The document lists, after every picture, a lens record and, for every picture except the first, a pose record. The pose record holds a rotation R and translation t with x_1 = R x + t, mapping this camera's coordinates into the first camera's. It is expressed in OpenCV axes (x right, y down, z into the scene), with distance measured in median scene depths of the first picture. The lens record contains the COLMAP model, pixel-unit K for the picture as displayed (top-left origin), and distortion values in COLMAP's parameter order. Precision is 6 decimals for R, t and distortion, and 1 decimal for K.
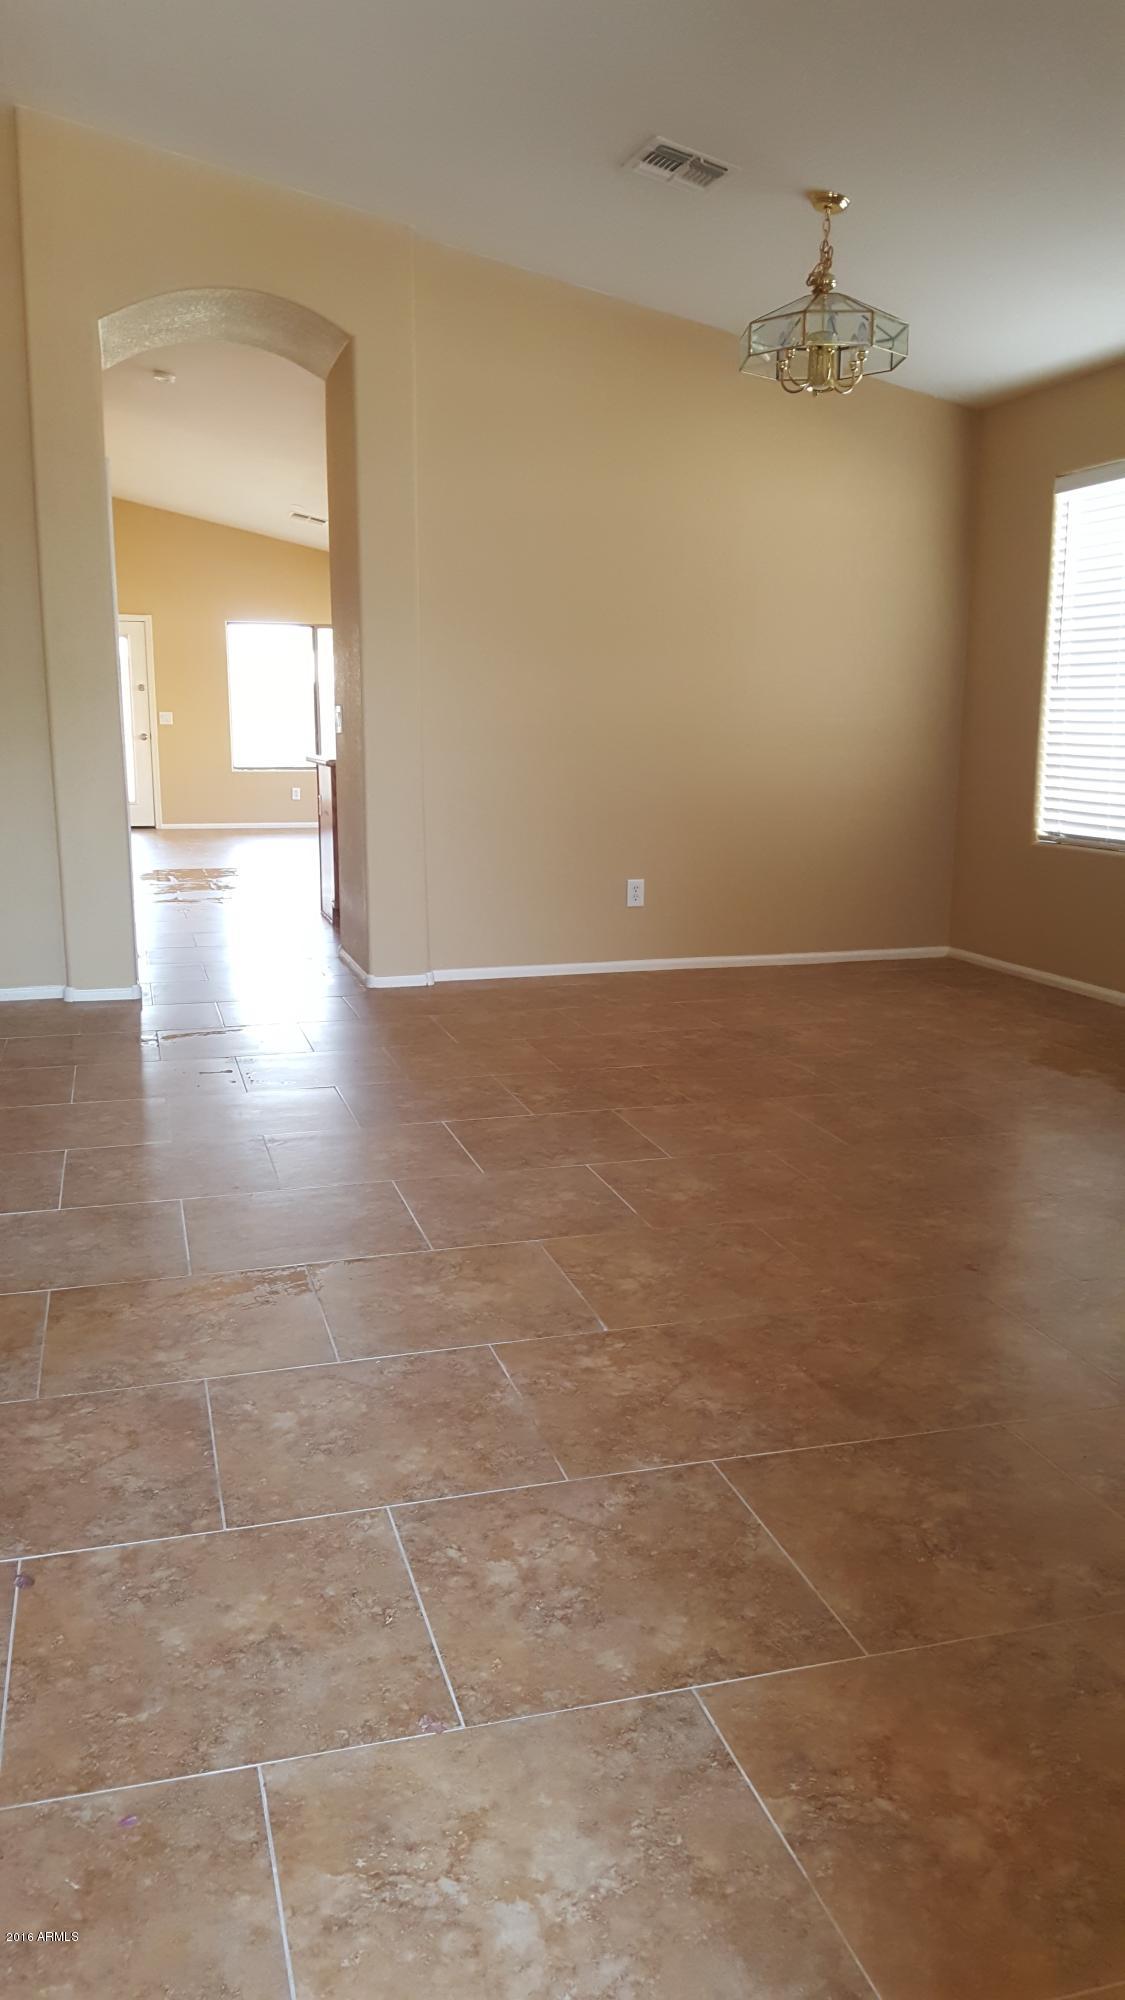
lens RADIAL K [[1518.2, 0, 554.8], [0, 1518.2, 1005.8], [0, 0, 1]] dist [0.142524, -0.279543]
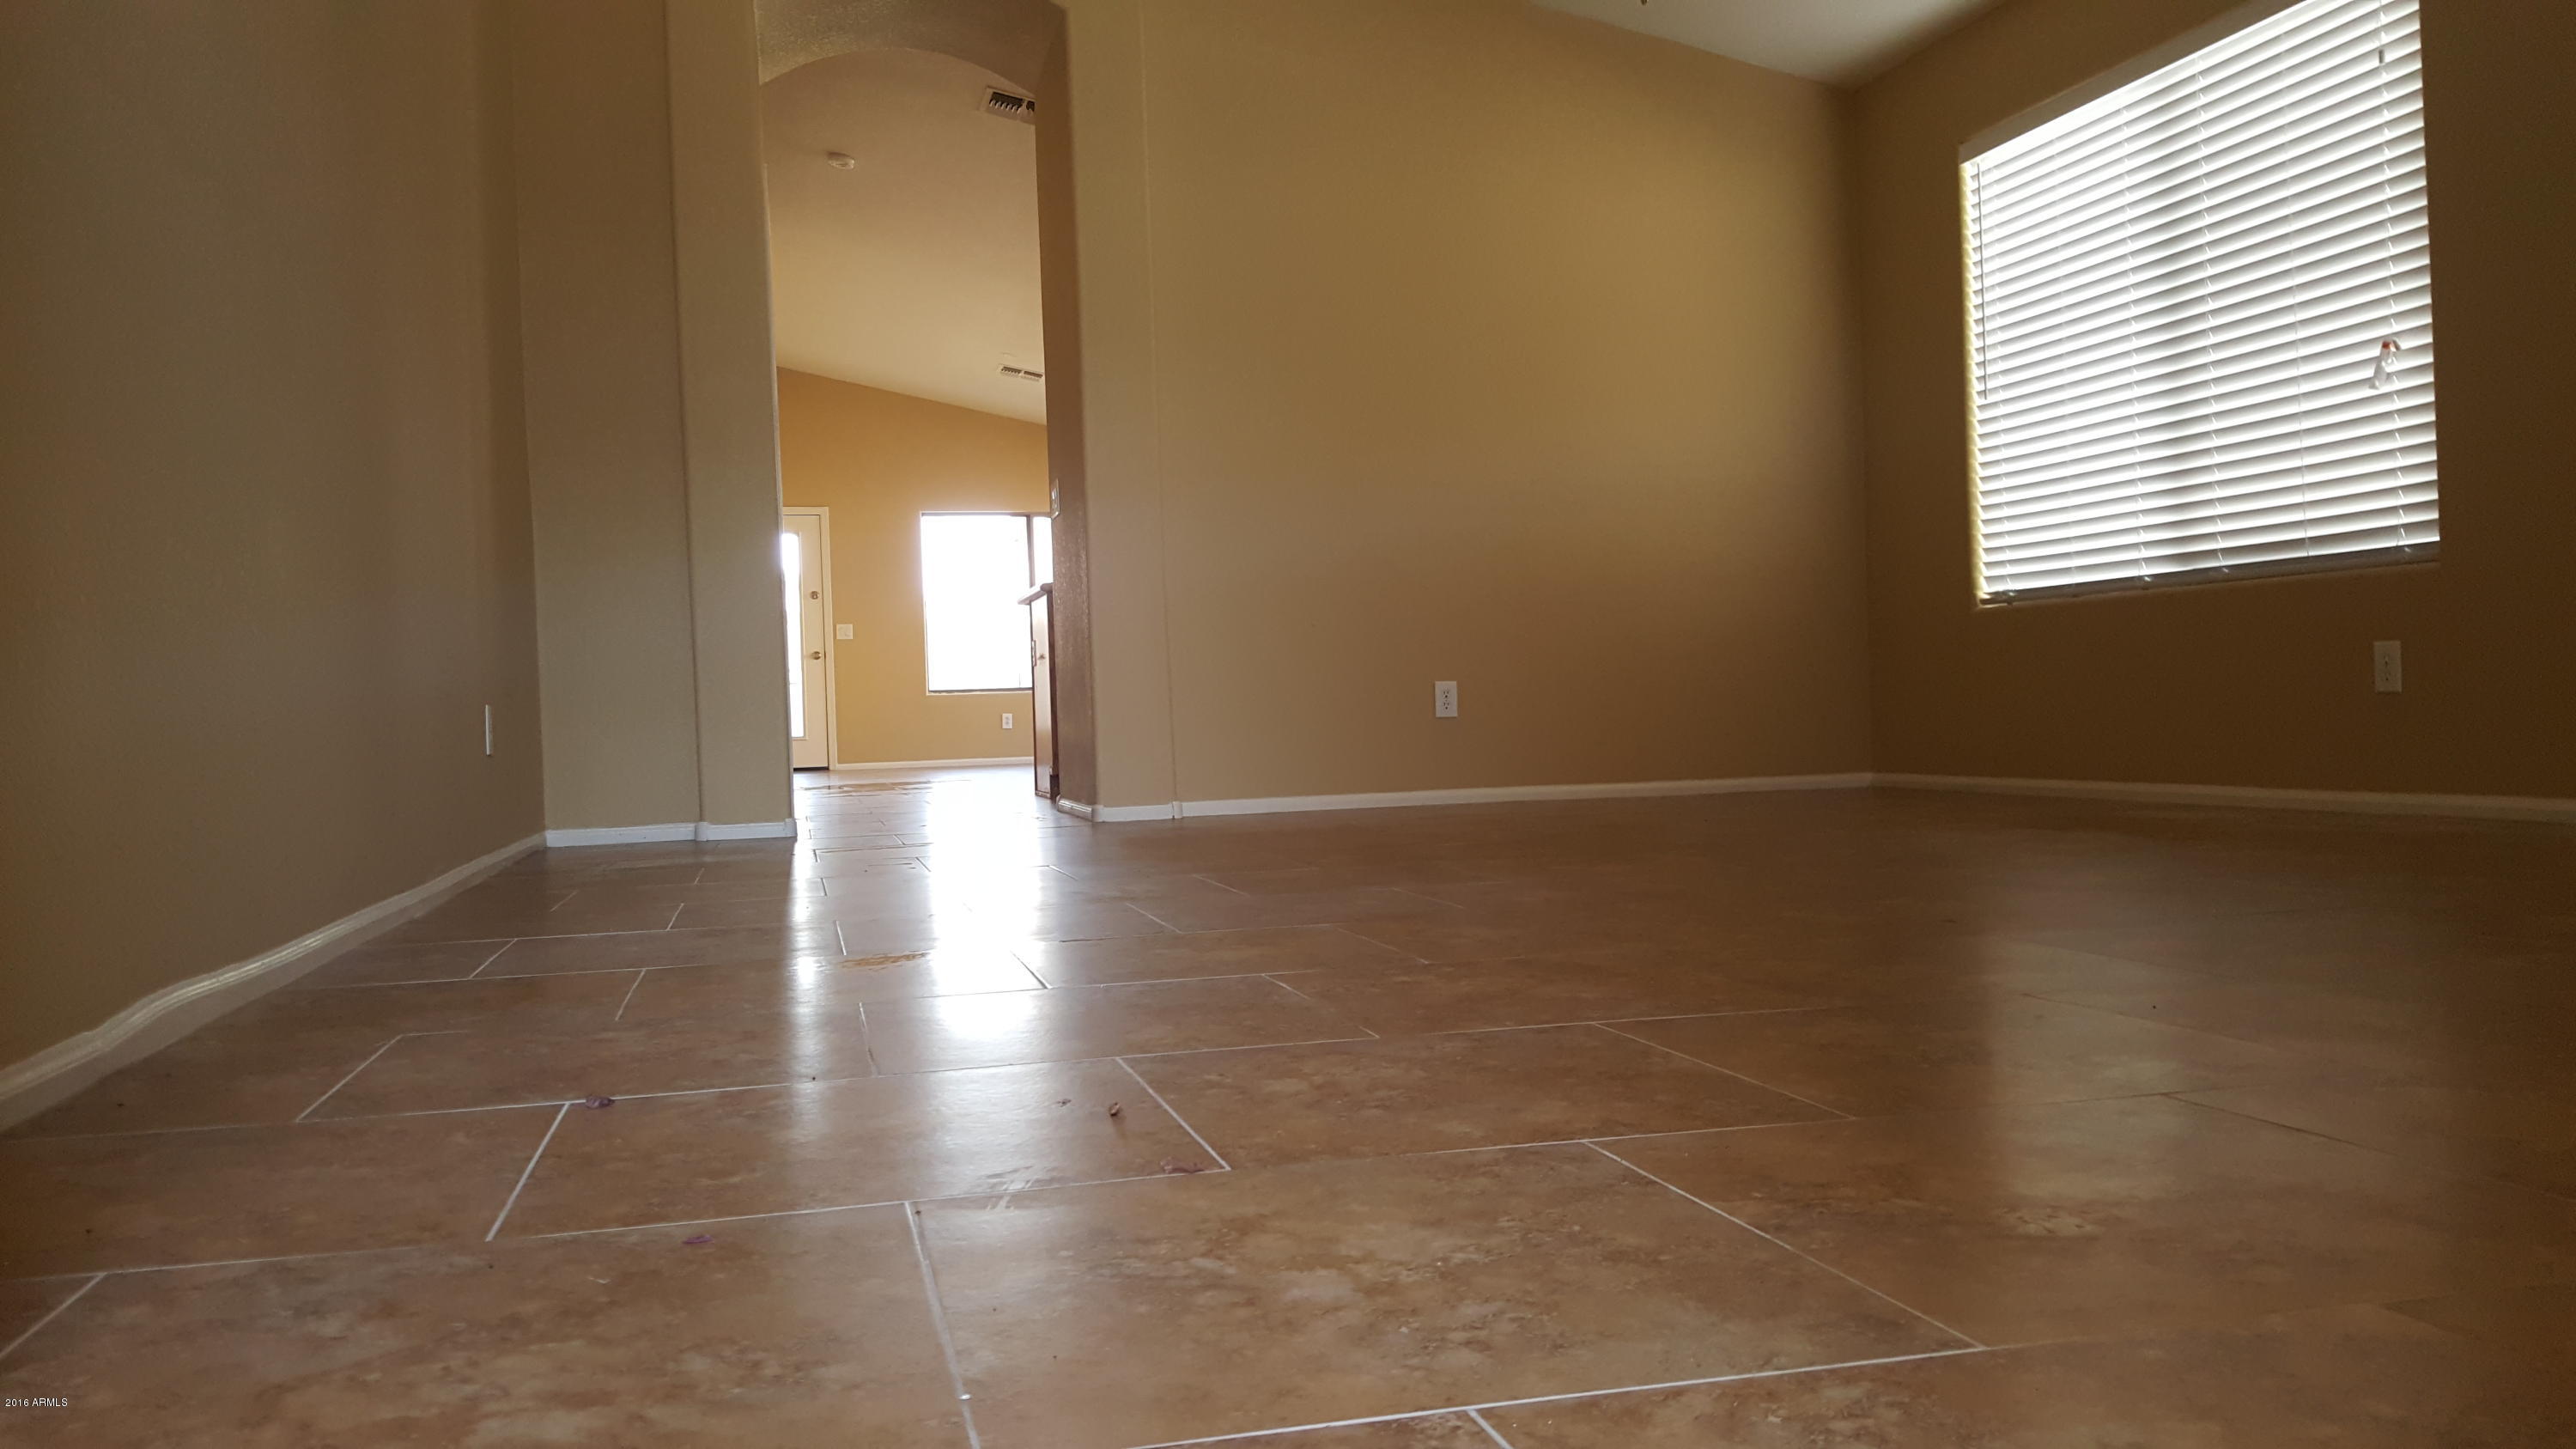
lens RADIAL K [[1952.6, 0, 1265.2], [0, 1952.6, 736.4], [0, 0, 1]] dist [0.147398, -0.271063]
pose [[0.998587, -0.038549, -0.036569, -0.001816], [0.031307, 0.982934, -0.181273, 0.112159], [0.042932, 0.179872, 0.982753, 0.041485]]
